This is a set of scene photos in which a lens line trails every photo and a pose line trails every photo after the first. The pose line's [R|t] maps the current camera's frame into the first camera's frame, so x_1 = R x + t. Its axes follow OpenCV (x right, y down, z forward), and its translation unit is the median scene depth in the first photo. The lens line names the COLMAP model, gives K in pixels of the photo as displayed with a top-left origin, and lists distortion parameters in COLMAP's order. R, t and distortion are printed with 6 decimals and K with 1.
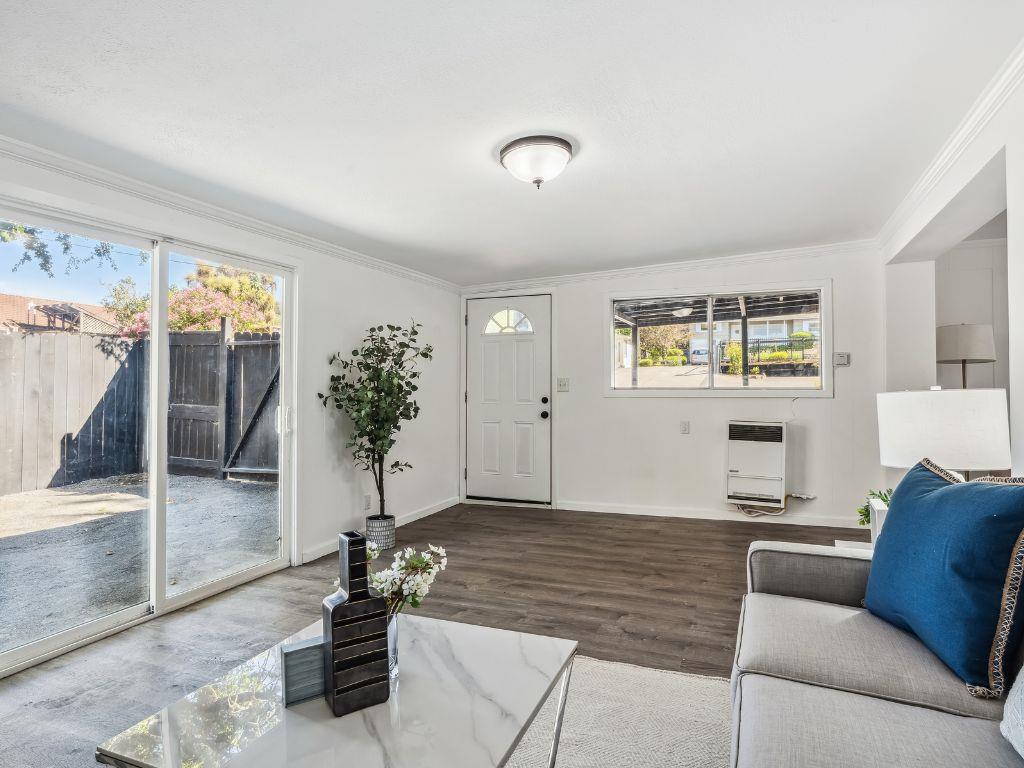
lens RADIAL K [[584.1, 0, 525.6], [0, 584.1, 379.9], [0, 0, 1]] dist [-0.014772, 0.000027]
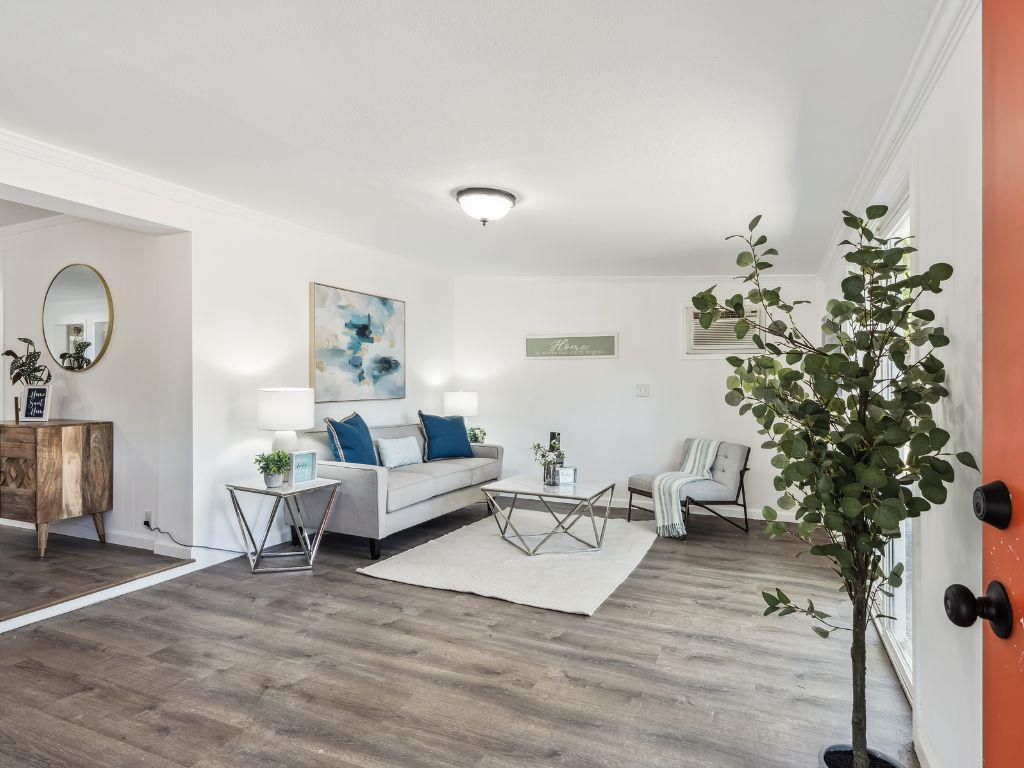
lens RADIAL K [[584.1, 0, 525.6], [0, 584.1, 379.9], [0, 0, 1]] dist [-0.014772, 0.000027]
pose [[-0.999975, -0.005919, 0.003819, -0.039421], [-0.005992, 0.999792, -0.019494, 0.009396], [-0.003703, -0.019517, -0.999803, 1.224276]]
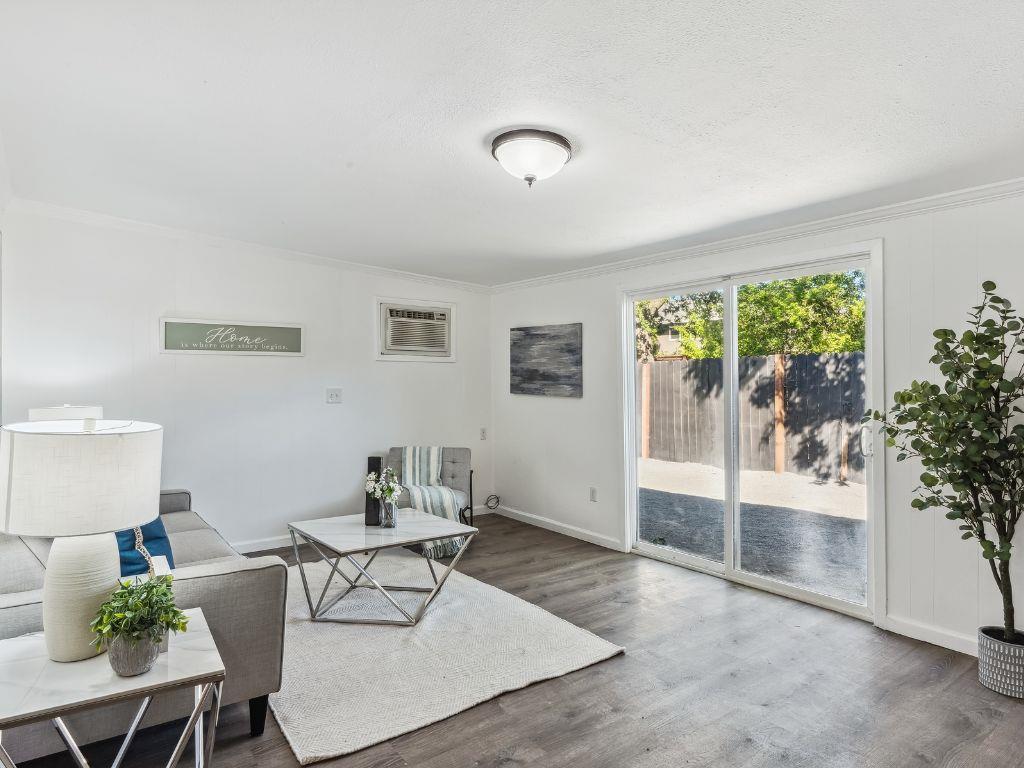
lens RADIAL K [[584.1, 0, 525.6], [0, 584.1, 379.9], [0, 0, 1]] dist [-0.014772, 0.000027]
pose [[-0.526352, -0.003249, -0.850260, 0.419753], [0.017107, 0.999750, -0.014410, -0.002103], [0.850095, -0.022130, -0.526165, 0.807413]]
